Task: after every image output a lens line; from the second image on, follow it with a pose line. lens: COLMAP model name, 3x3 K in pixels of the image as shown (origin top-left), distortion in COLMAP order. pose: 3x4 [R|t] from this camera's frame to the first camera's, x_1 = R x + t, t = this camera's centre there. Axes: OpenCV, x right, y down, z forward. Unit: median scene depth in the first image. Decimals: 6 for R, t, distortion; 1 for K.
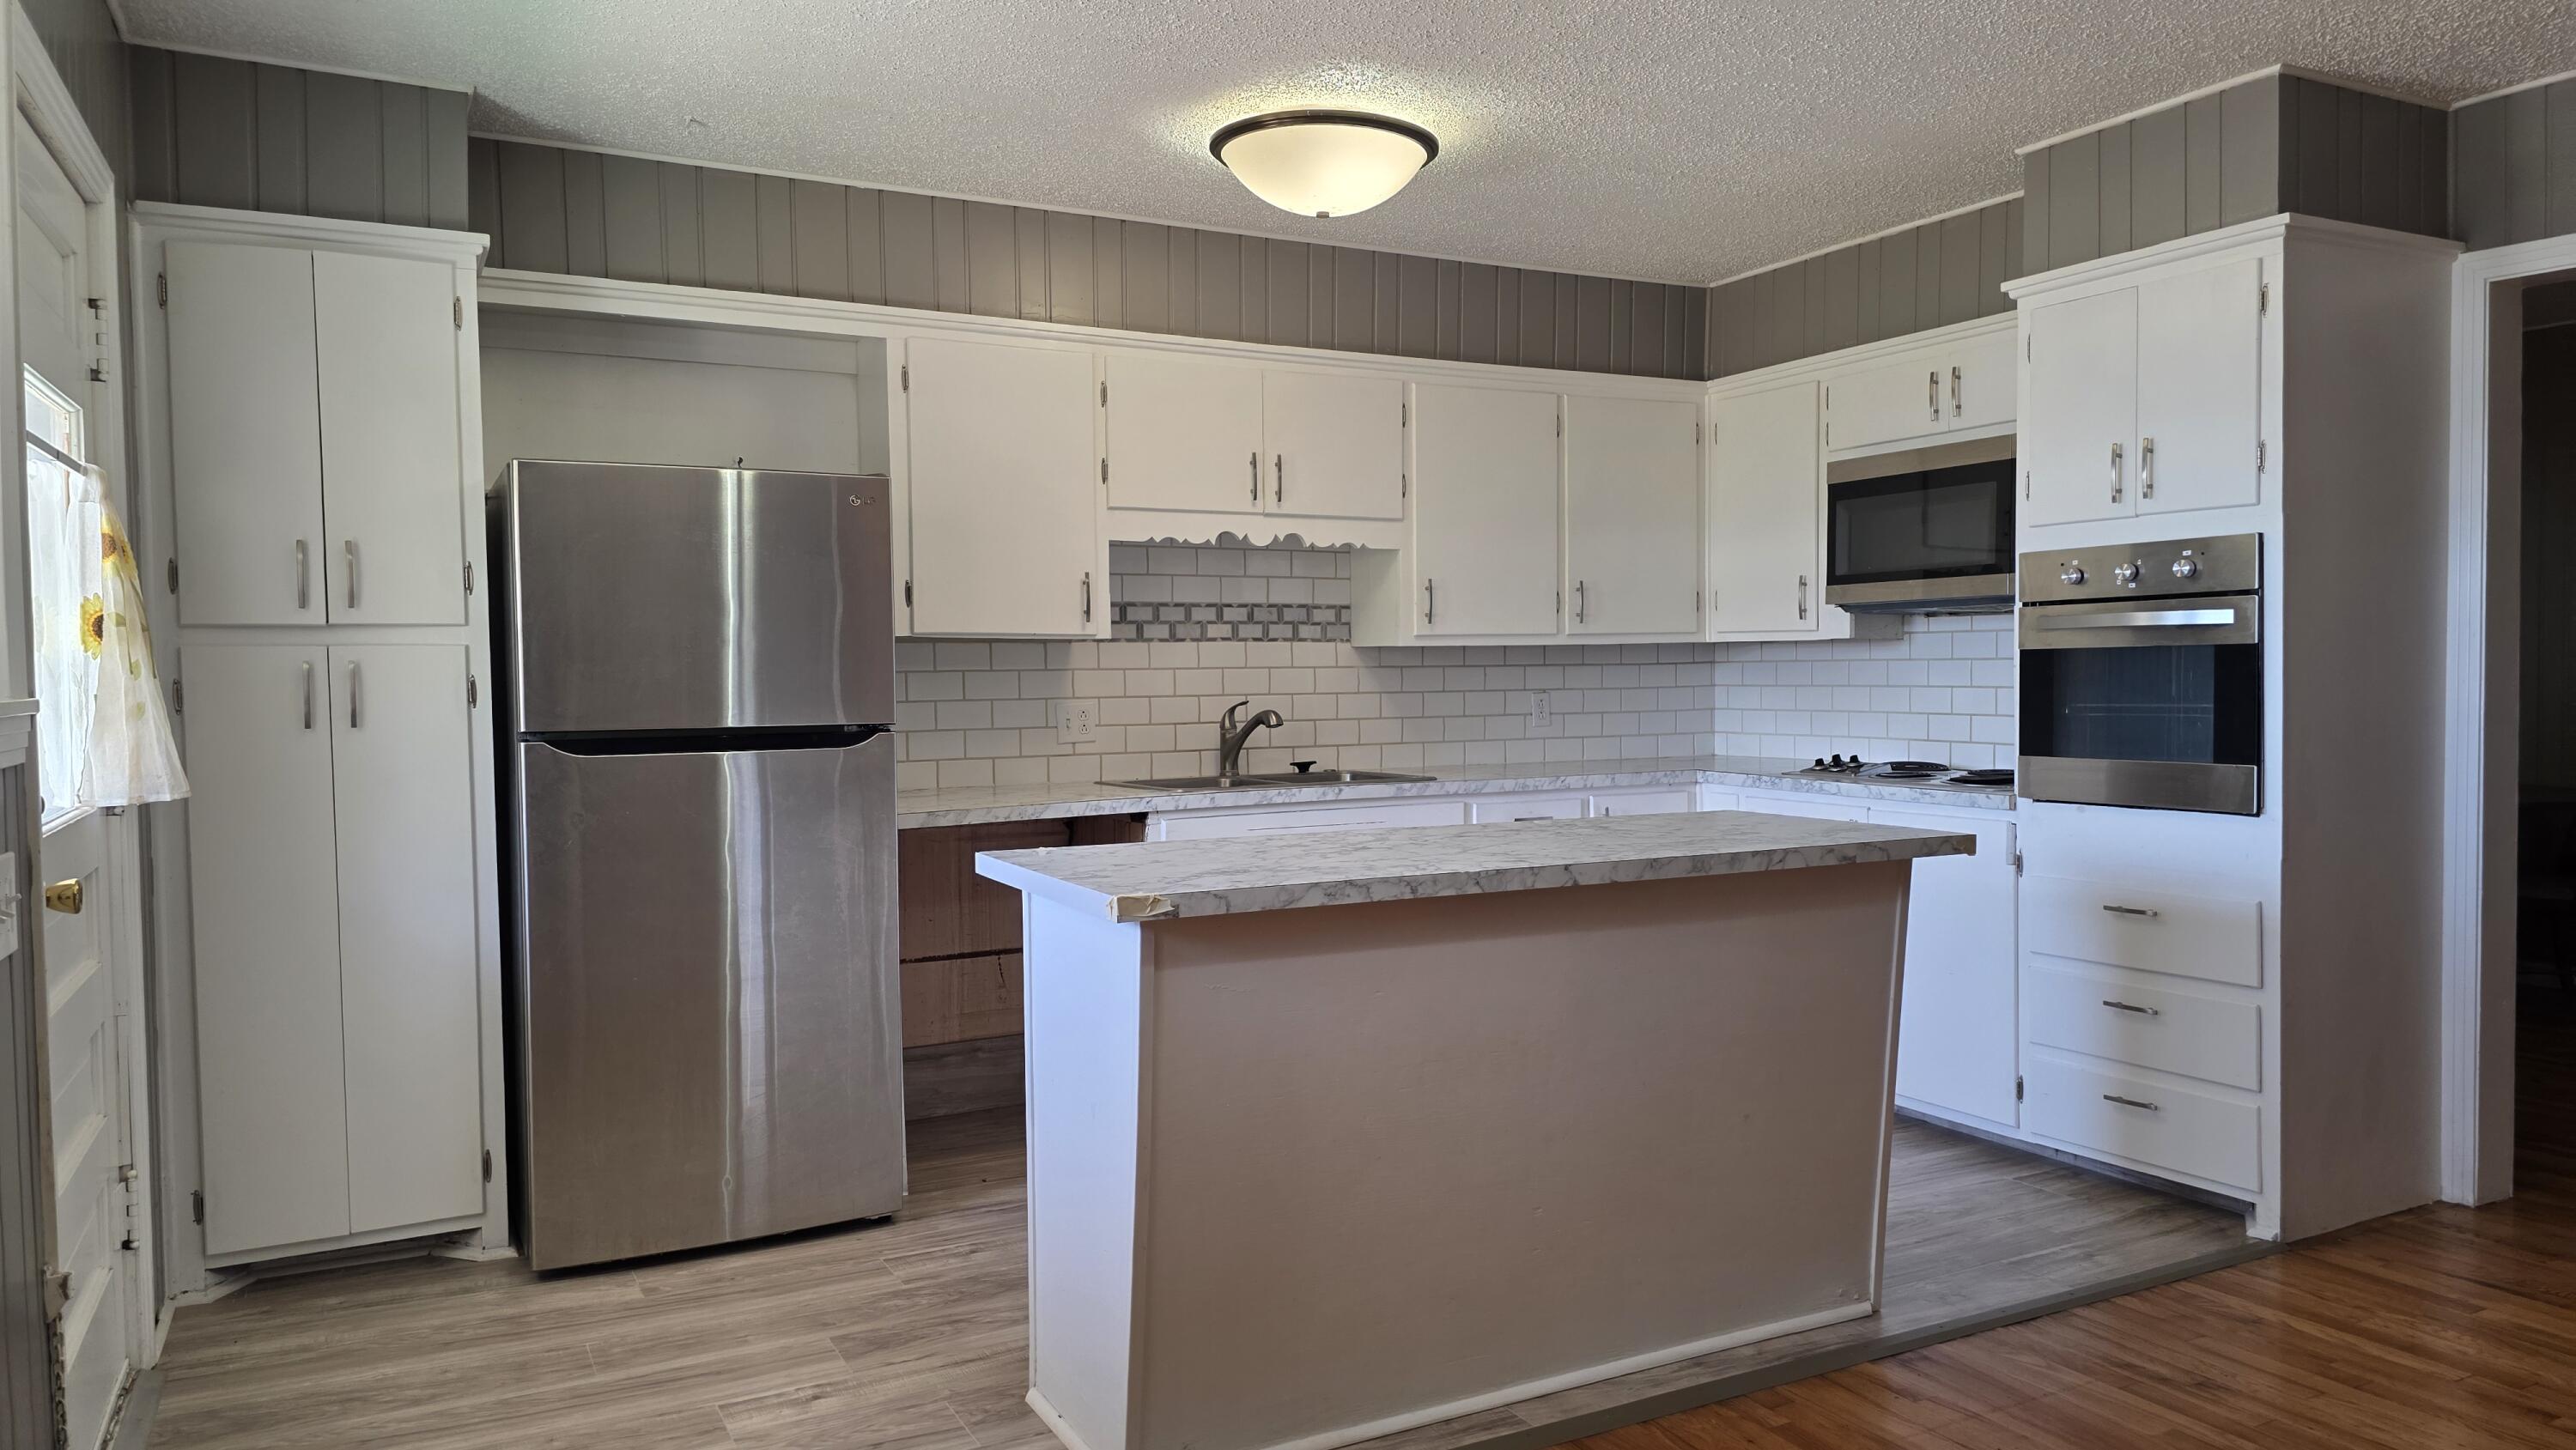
lens RADIAL K [[1715.0, 0, 1277.6], [0, 1715.0, 733.4], [0, 0, 1]] dist [0.069782, -0.010350]
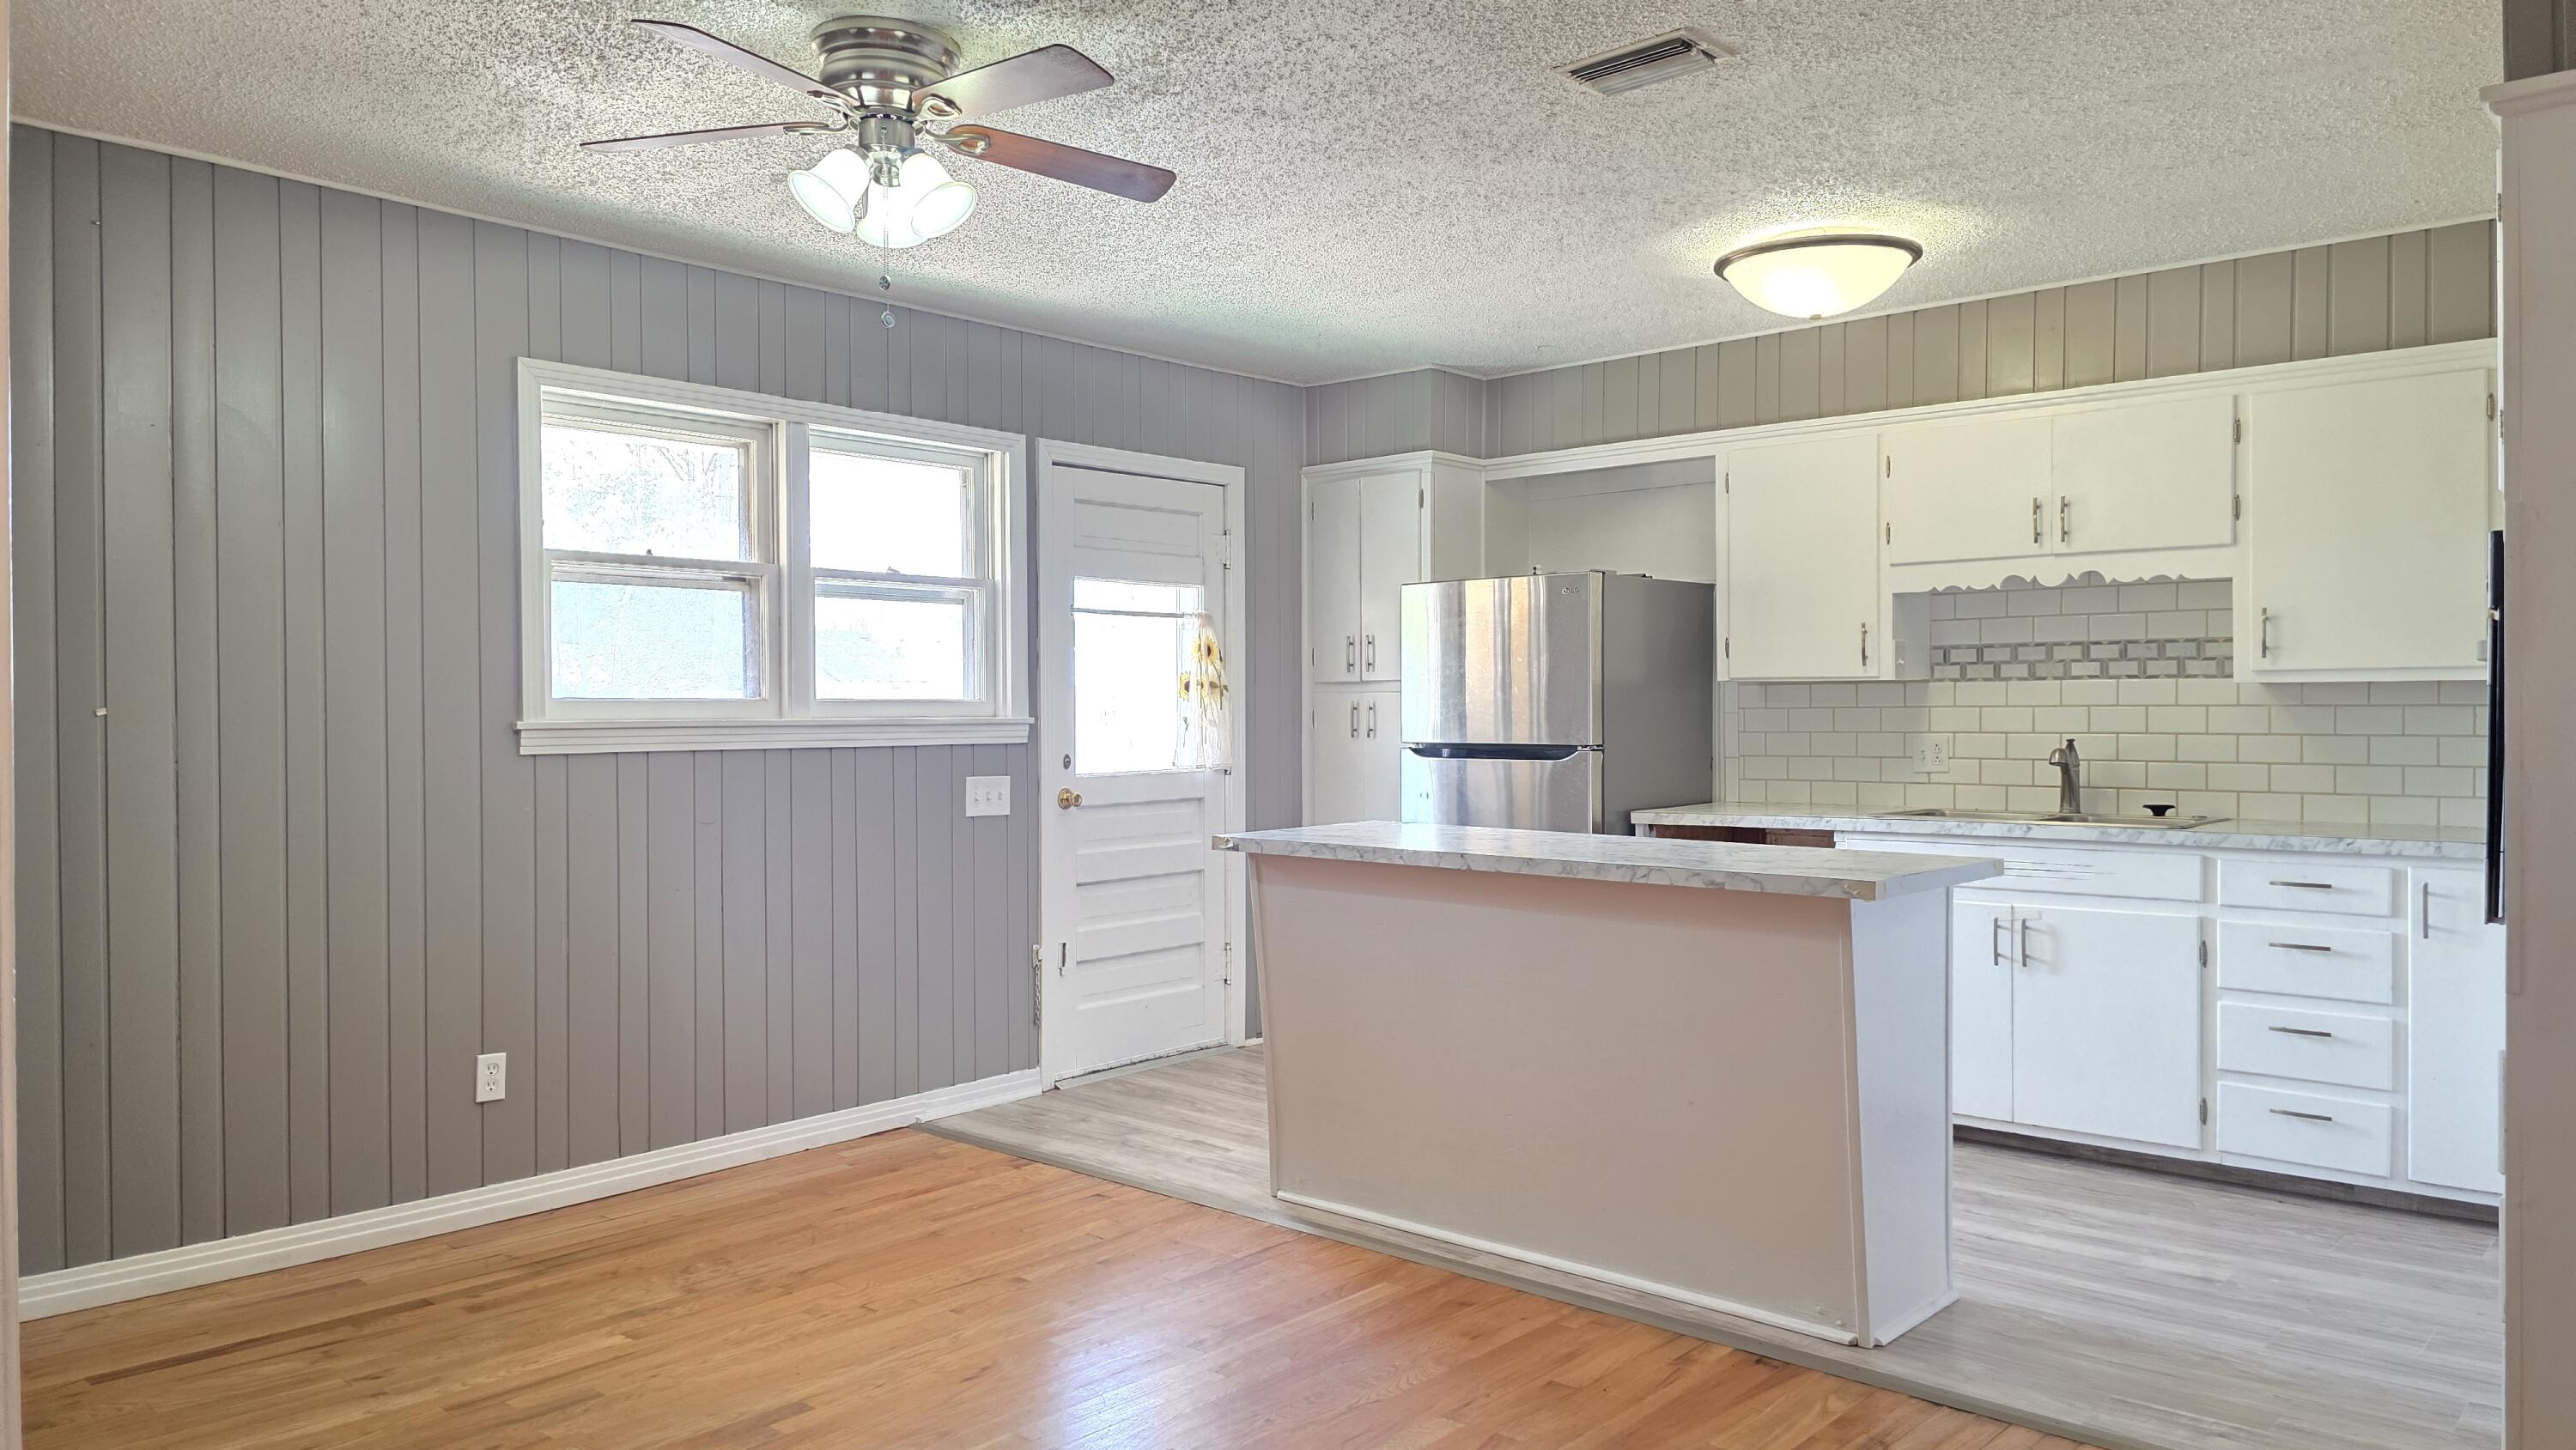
lens RADIAL K [[1715.0, 0, 1279.1], [0, 1715.0, 721.6], [0, 0, 1]] dist [0.069782, -0.010350]
pose [[0.345946, 0.014785, -0.938138, 0.799431], [-0.035311, 0.999373, 0.002729, -0.015716], [0.937590, 0.032183, 0.346251, 0.217184]]
